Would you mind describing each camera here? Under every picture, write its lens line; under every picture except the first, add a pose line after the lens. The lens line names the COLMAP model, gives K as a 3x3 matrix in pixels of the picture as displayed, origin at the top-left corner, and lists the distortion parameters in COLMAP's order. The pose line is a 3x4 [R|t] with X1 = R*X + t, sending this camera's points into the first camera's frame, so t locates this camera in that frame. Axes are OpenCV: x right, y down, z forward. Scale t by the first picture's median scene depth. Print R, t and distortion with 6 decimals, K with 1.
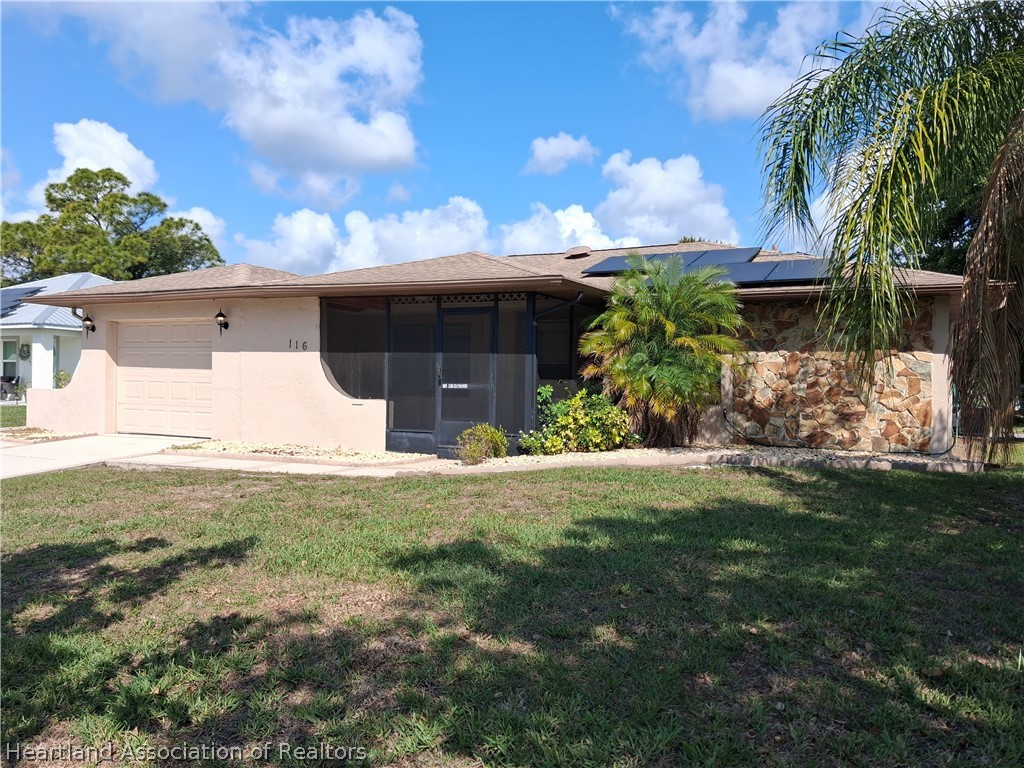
lens RADIAL K [[817.1, 0, 529.4], [0, 817.1, 397.6], [0, 0, 1]] dist [-0.005902, -0.008089]
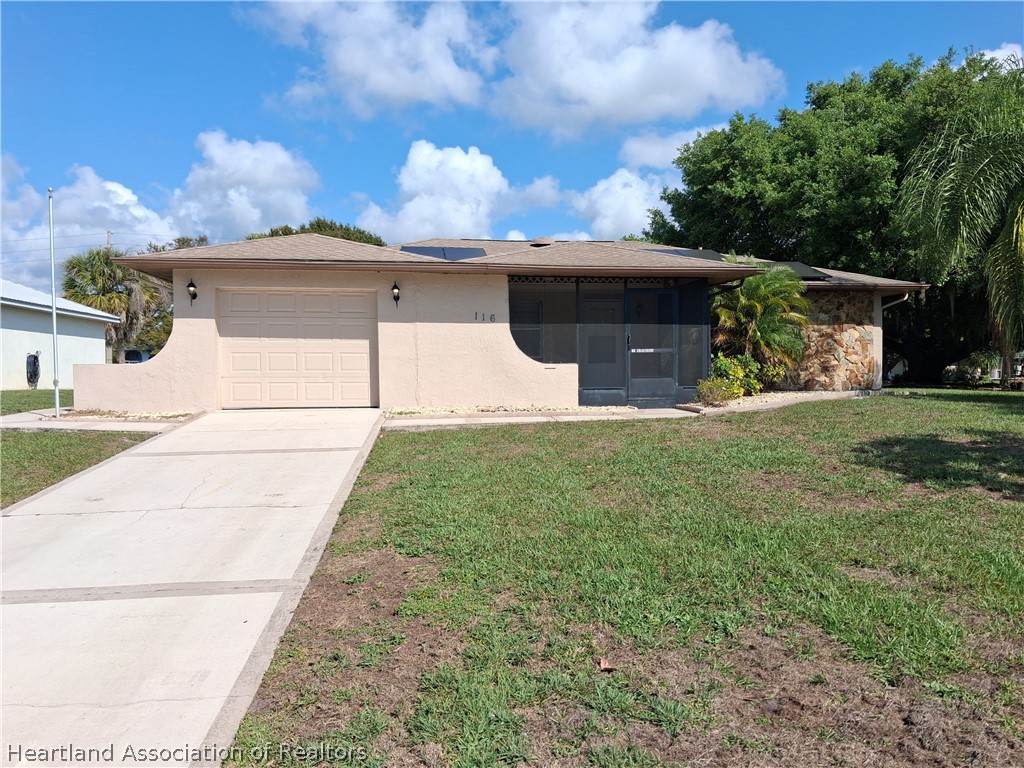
lens RADIAL K [[798.8, 0, 535.8], [0, 798.8, 382.8], [0, 0, 1]] dist [0.013221, -0.011958]
pose [[0.836420, -0.033157, 0.547084, -0.876338], [0.027726, 0.999450, 0.018184, 0.008102], [-0.547387, -0.000041, 0.836880, 0.049872]]
